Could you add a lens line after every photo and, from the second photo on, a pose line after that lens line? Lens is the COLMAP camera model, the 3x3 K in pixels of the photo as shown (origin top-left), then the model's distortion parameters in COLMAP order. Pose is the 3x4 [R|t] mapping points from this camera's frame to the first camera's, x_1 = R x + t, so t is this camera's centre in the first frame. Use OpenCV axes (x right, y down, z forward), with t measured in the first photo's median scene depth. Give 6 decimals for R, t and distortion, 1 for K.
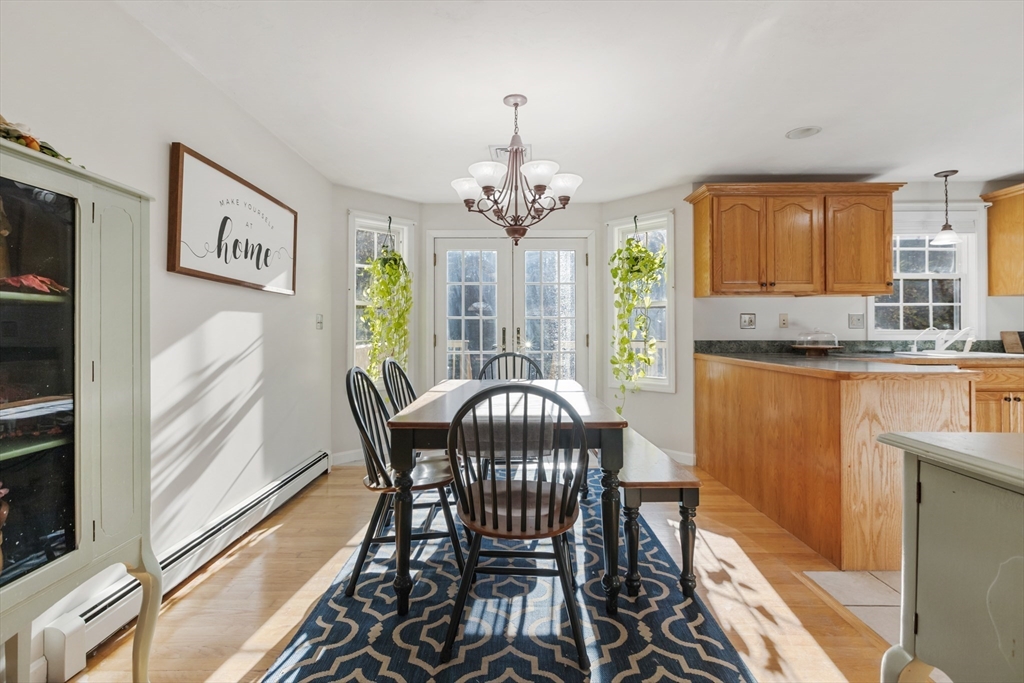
lens RADIAL K [[459.8, 0, 510.5], [0, 459.8, 333.1], [0, 0, 1]] dist [0.000152, -0.000231]
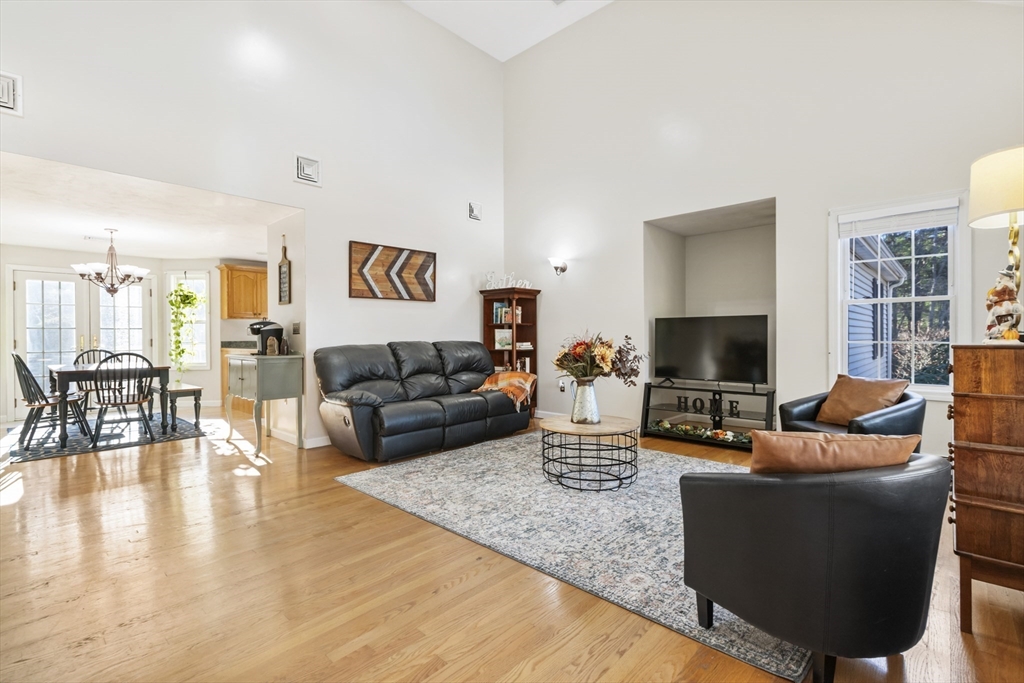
lens RADIAL K [[459.8, 0, 507.5], [0, 459.8, 333.6], [0, 0, 1]] dist [0.000152, -0.000231]
pose [[0.675180, 0.000419, 0.737653, -0.231903], [0.009192, 0.999917, -0.008981, 0.013952], [-0.737595, 0.012844, 0.675121, -1.300958]]
